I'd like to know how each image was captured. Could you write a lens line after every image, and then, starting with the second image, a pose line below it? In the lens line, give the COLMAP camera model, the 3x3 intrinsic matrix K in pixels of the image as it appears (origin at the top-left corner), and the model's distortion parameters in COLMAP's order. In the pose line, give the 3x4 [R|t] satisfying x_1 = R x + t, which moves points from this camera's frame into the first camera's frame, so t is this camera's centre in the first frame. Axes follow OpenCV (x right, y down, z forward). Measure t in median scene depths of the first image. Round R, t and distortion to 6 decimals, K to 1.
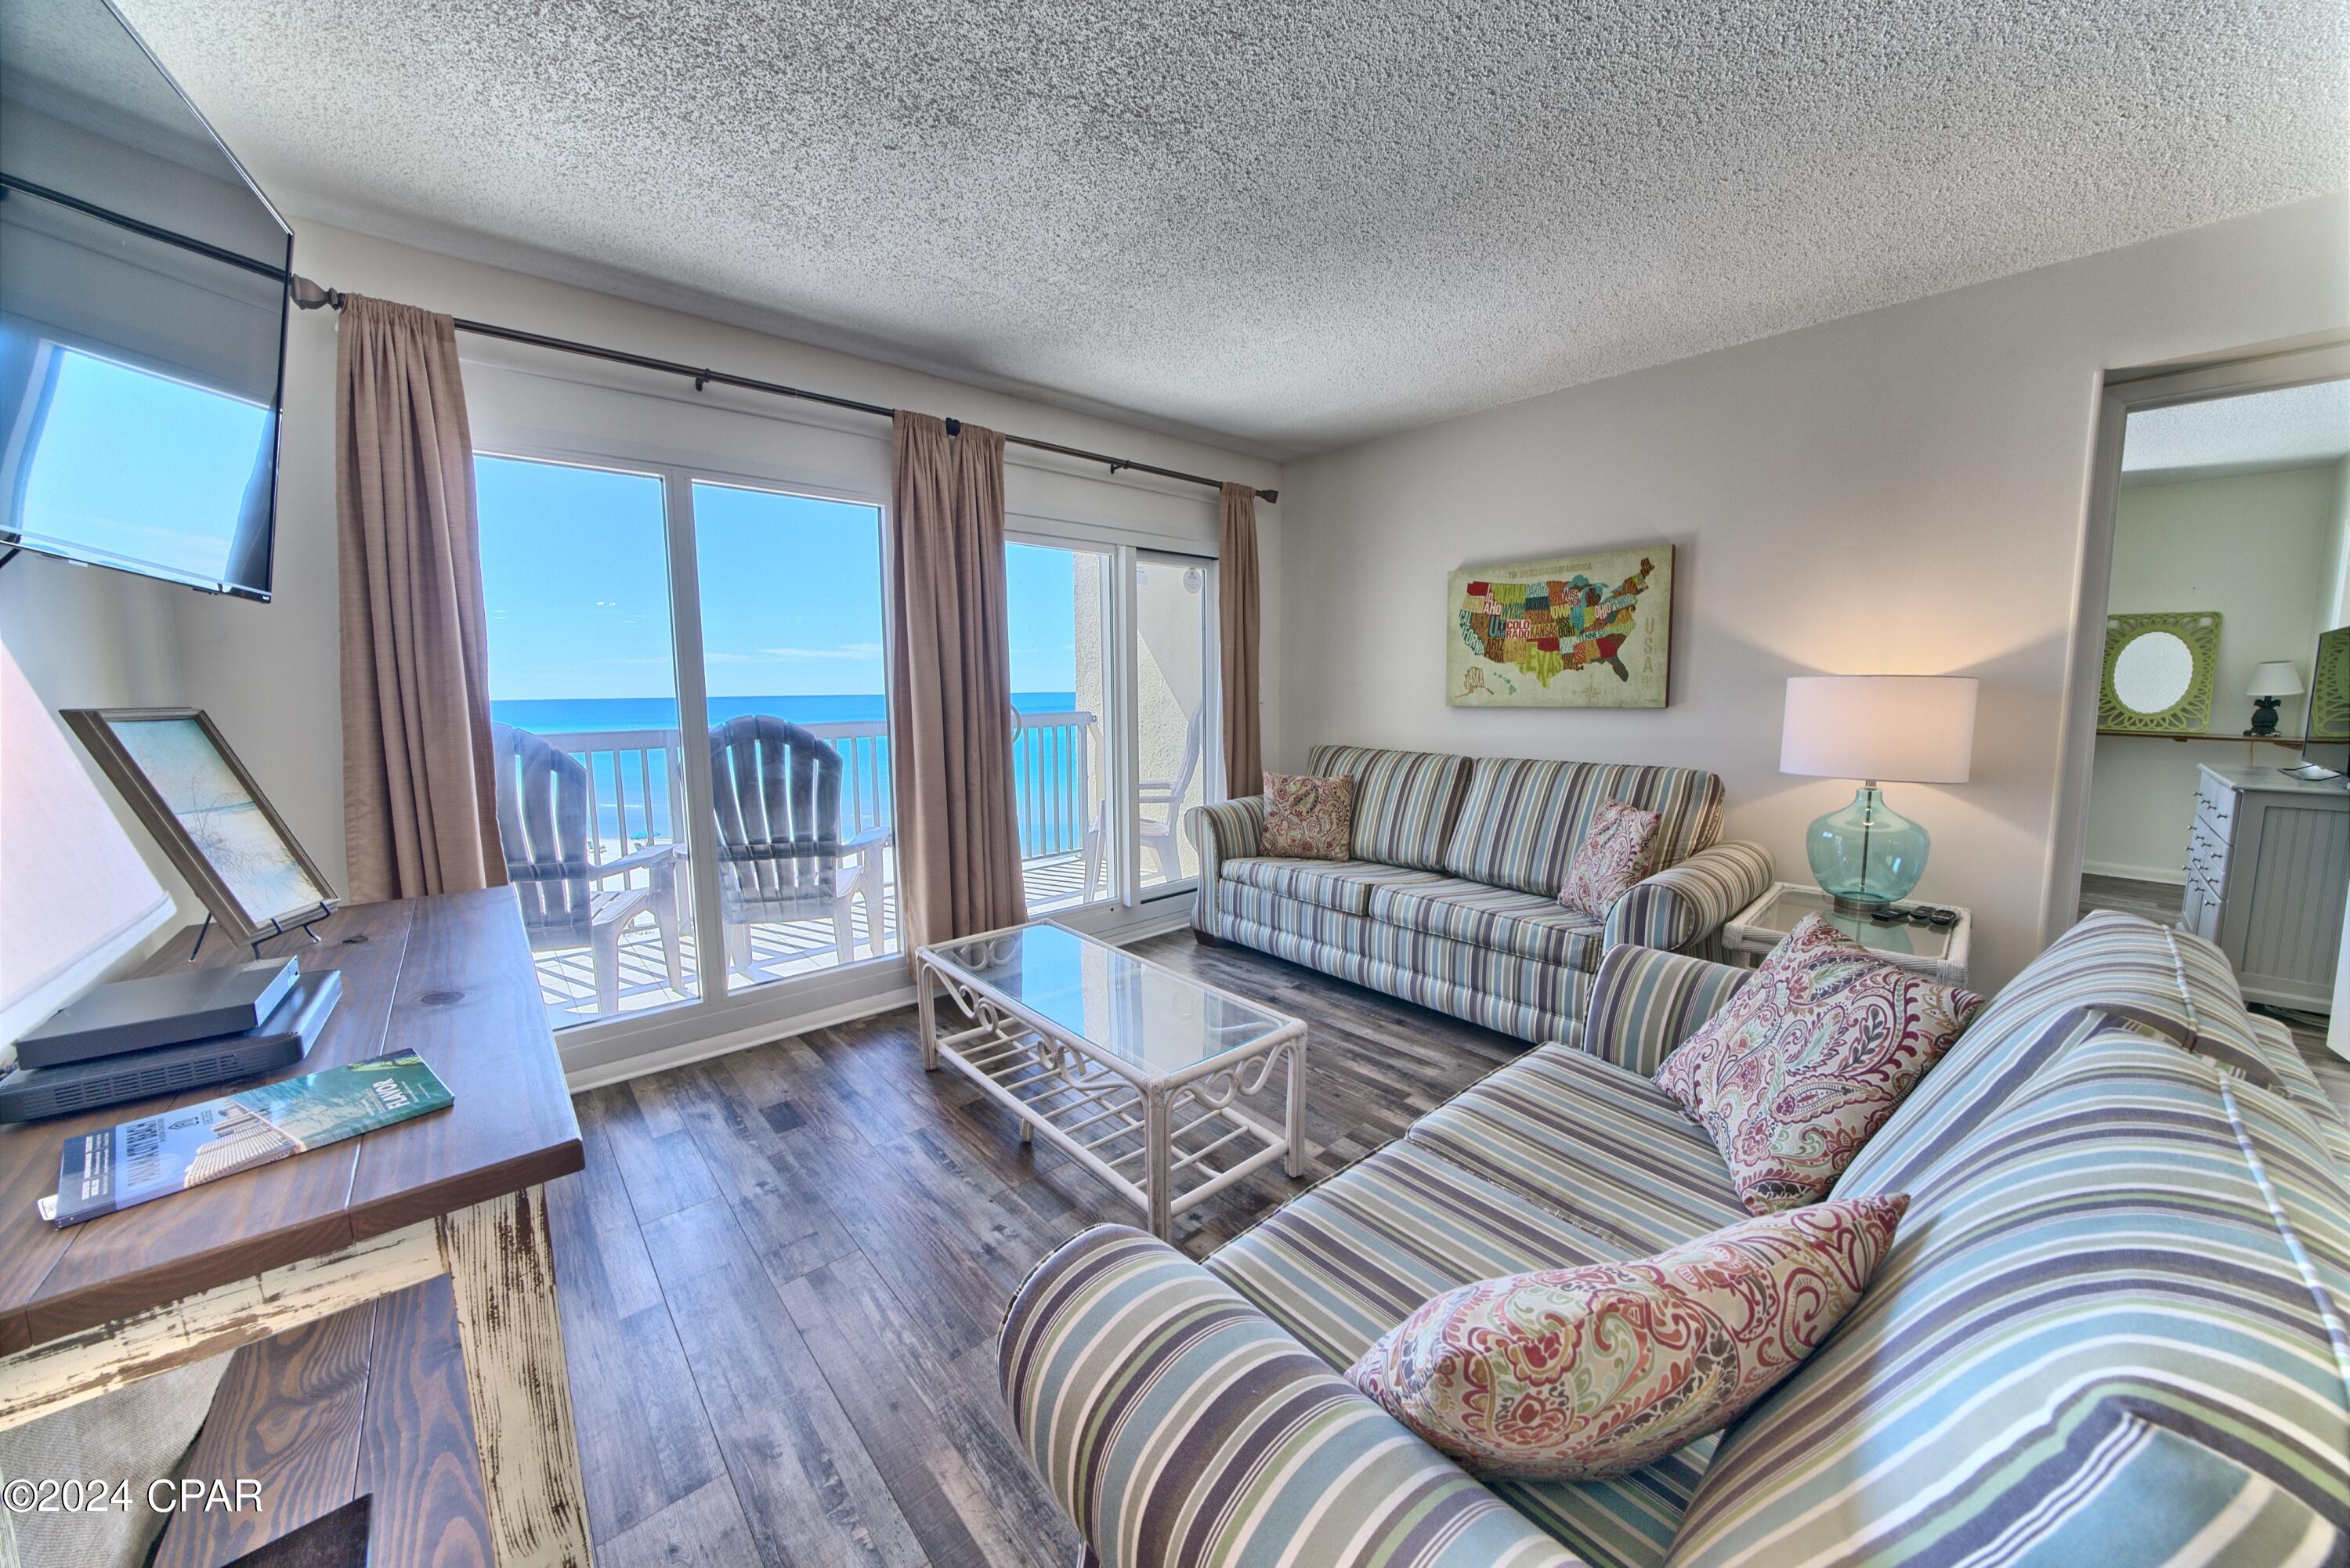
lens RADIAL K [[809.7, 0, 1175.0], [0, 809.7, 784.0], [0, 0, 1]] dist [-0.020330, 0.000055]
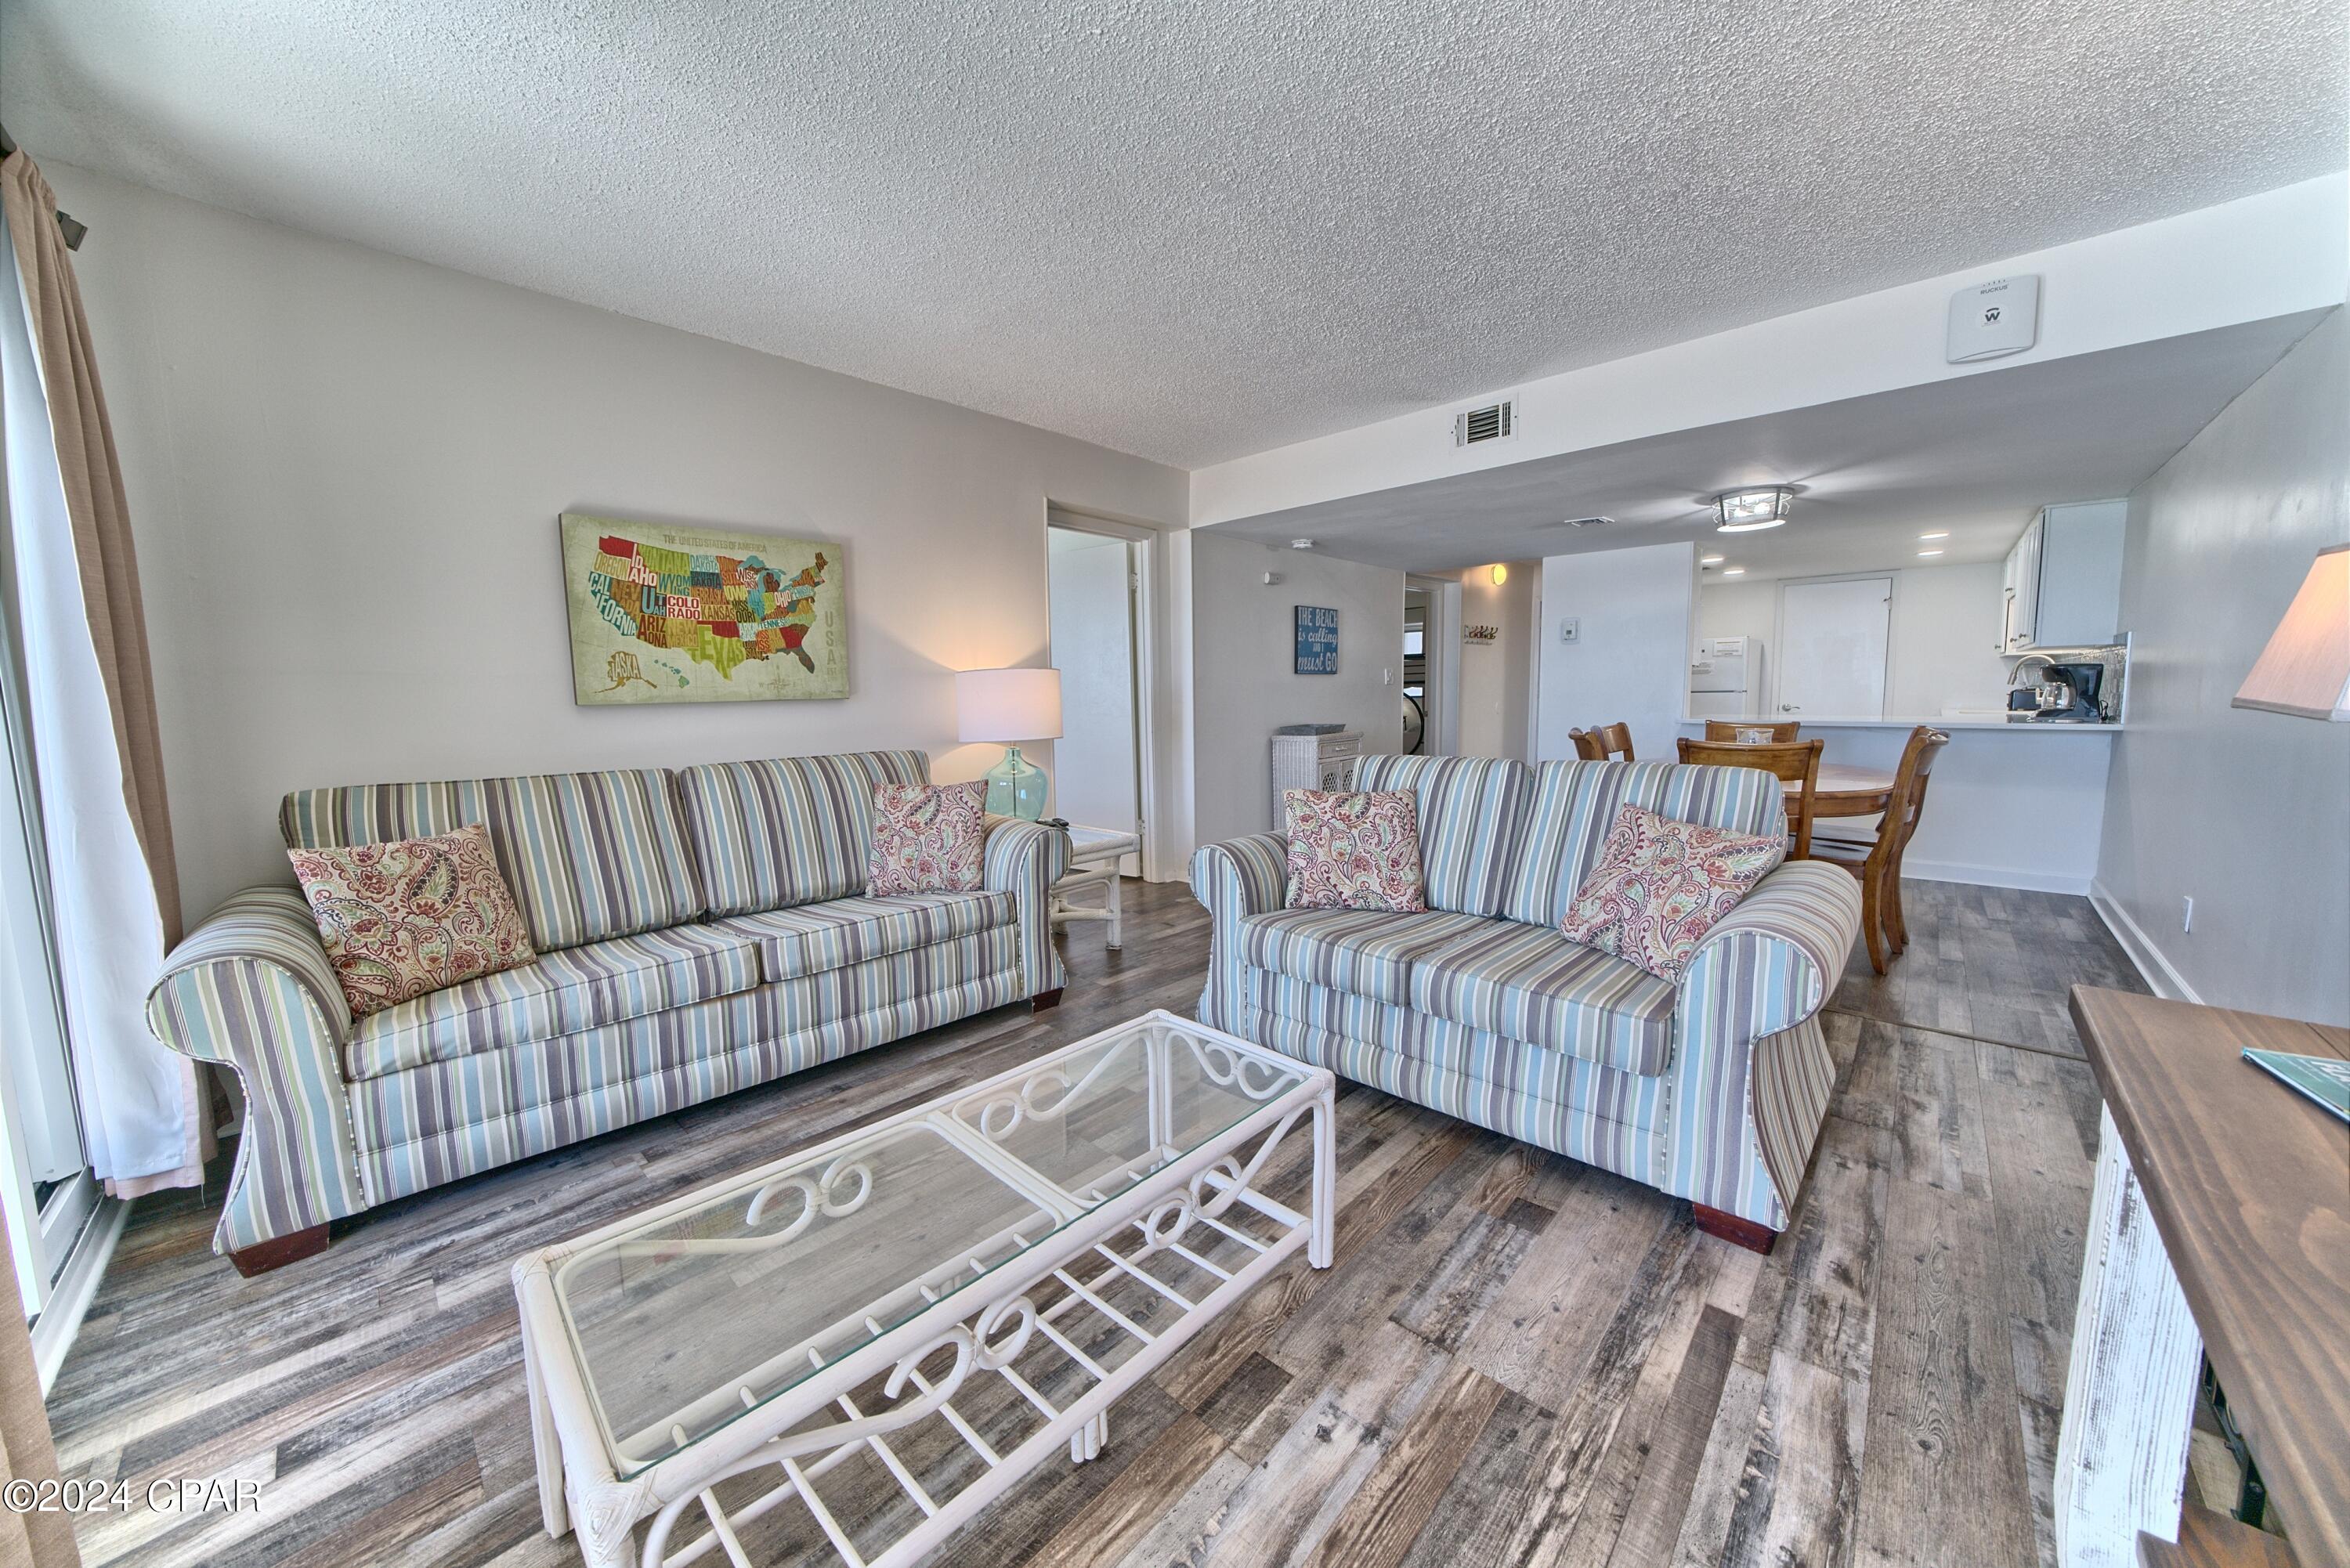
lens RADIAL K [[809.7, 0, 1175.0], [0, 809.7, 784.0], [0, 0, 1]] dist [-0.020330, 0.000055]
pose [[-0.084415, -0.103089, 0.991084, -0.471166], [0.135164, 0.984256, 0.113892, -0.044242], [-0.987221, 0.143573, -0.069152, 0.631067]]
